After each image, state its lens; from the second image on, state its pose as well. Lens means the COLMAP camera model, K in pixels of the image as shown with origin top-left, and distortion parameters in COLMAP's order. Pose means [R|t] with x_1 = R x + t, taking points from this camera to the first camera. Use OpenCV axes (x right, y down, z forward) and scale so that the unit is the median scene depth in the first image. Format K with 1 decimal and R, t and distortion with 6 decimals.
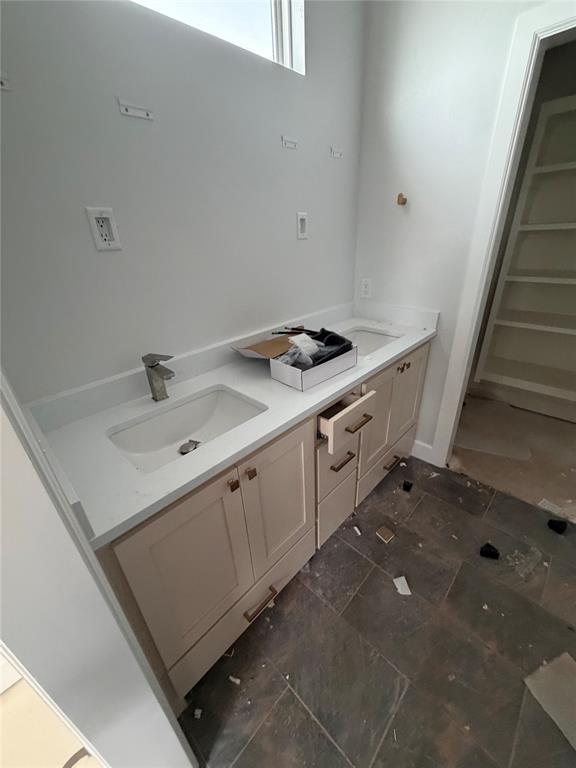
lens RADIAL K [[305.6, 0, 288.0], [0, 305.6, 384.0], [0, 0, 1]] dist [-0.001078, -0.000264]
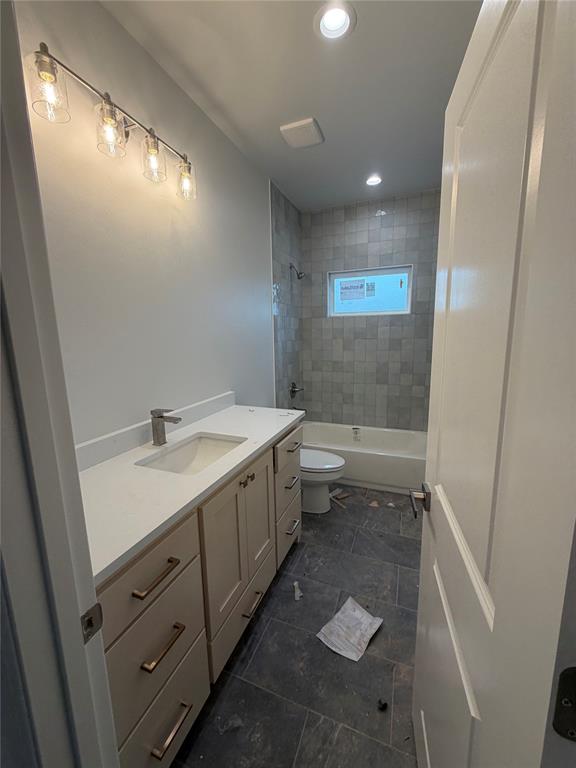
lens RADIAL K [[305.6, 0, 288.0], [0, 305.6, 384.0], [0, 0, 1]] dist [-0.001078, -0.000264]
pose [[0.909634, -0.025627, 0.414620, -0.469790], [0.148542, 0.952171, -0.267032, 0.240834], [-0.387946, 0.304490, 0.869934, -0.427934]]
